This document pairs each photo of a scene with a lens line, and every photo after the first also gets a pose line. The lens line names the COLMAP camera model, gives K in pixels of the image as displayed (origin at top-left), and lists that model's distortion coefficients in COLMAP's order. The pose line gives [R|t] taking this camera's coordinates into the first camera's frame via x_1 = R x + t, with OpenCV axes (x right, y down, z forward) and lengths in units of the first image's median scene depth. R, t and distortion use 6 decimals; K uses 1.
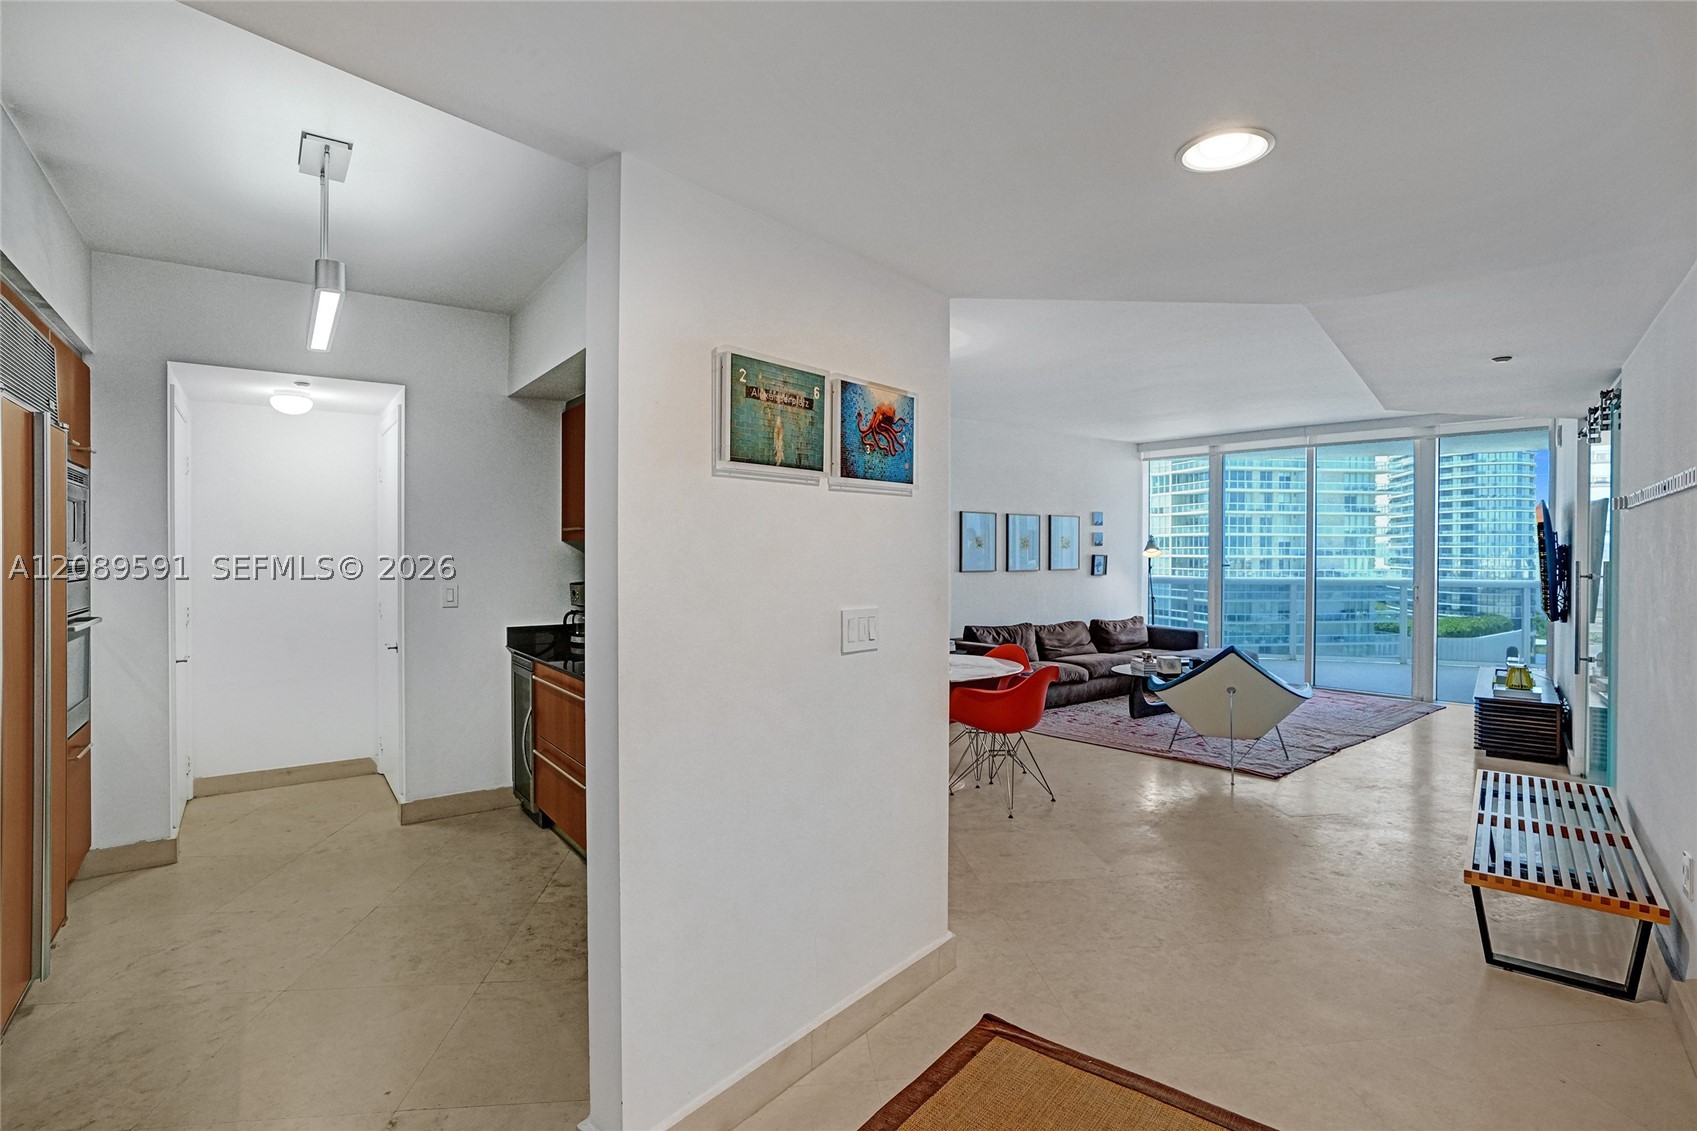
lens RADIAL K [[823.3, 0, 847.7], [0, 823.3, 560.2], [0, 0, 1]] dist [-0.043914, 0.023080]
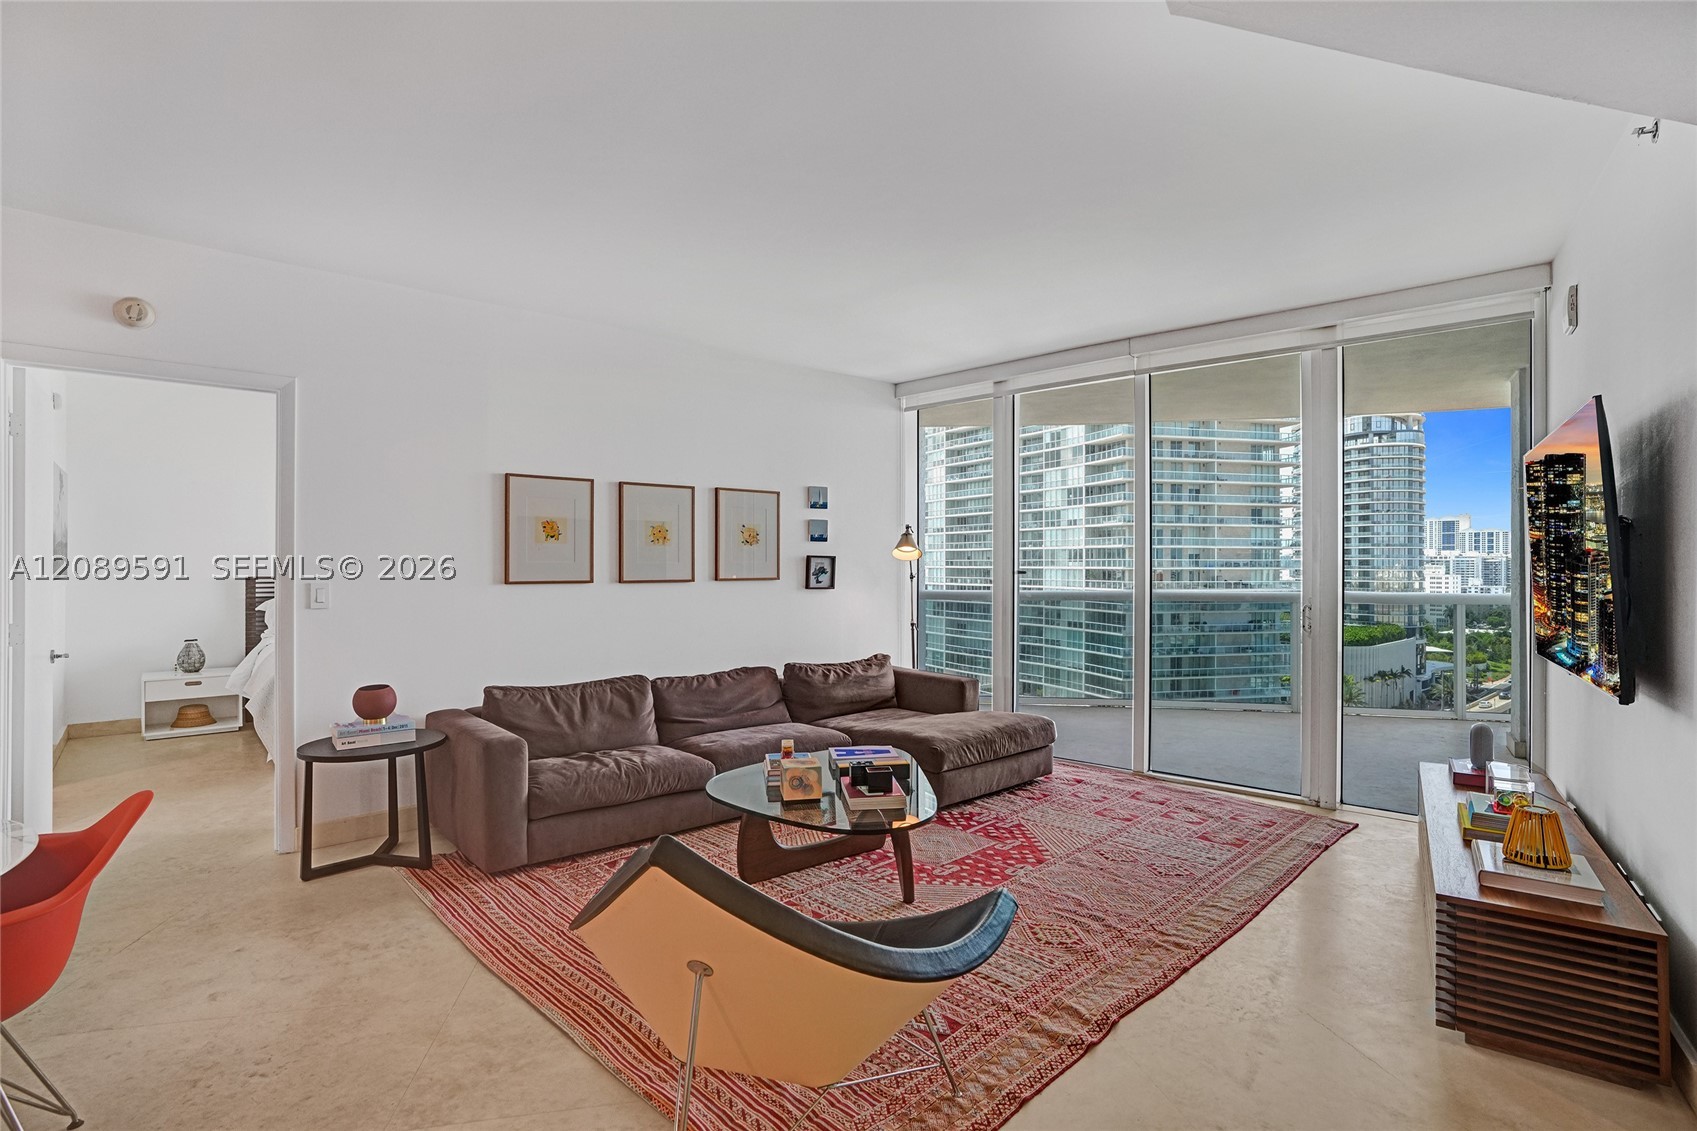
lens RADIAL K [[823.3, 0, 865.7], [0, 823.3, 564.4], [0, 0, 1]] dist [-0.043914, 0.023080]
pose [[0.994637, -0.002389, 0.103399, 0.331419], [0.003626, 0.999924, -0.011776, 0.008897], [-0.103363, 0.012088, 0.994570, 0.457564]]
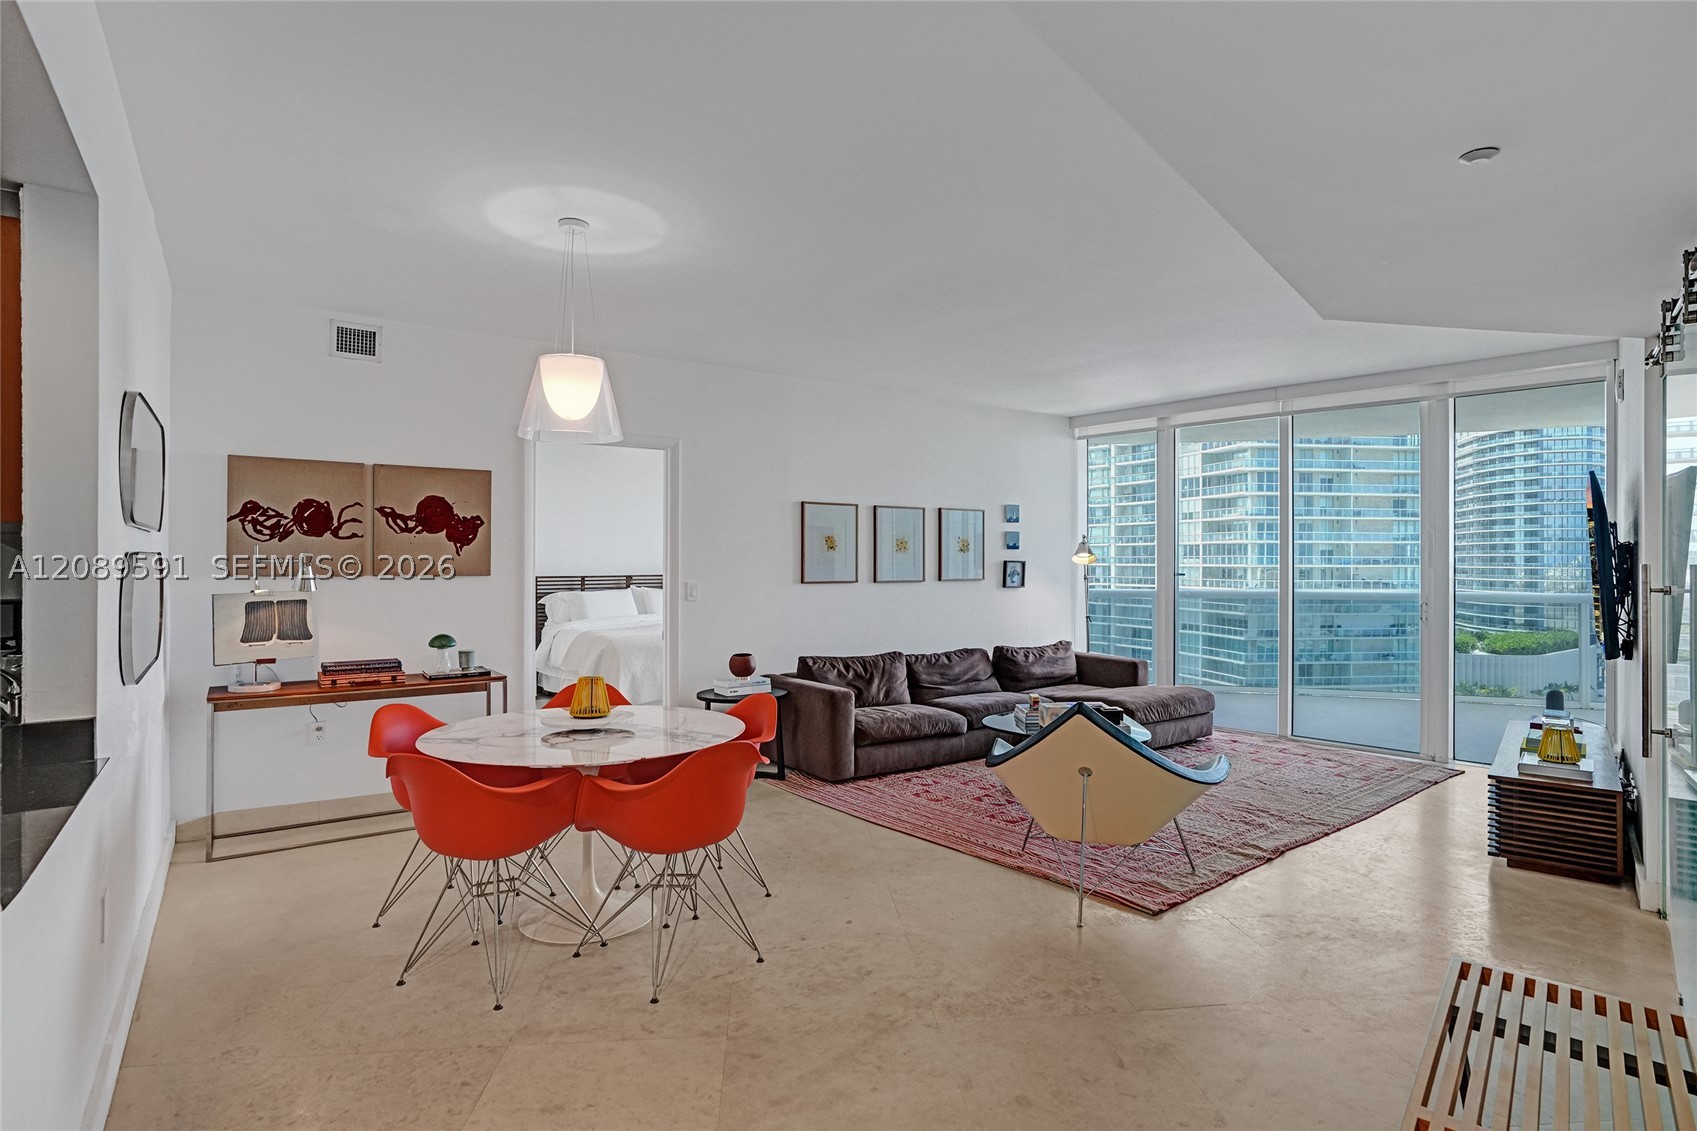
lens RADIAL K [[874.9, 0, 839.3], [0, 874.9, 560.5], [0, 0, 1]] dist [-0.049280, 0.021711]
pose [[0.999601, -0.001468, -0.028215, 0.199703], [0.001131, 0.999928, -0.011981, 0.003175], [0.028230, 0.011944, 0.999530, 0.216468]]
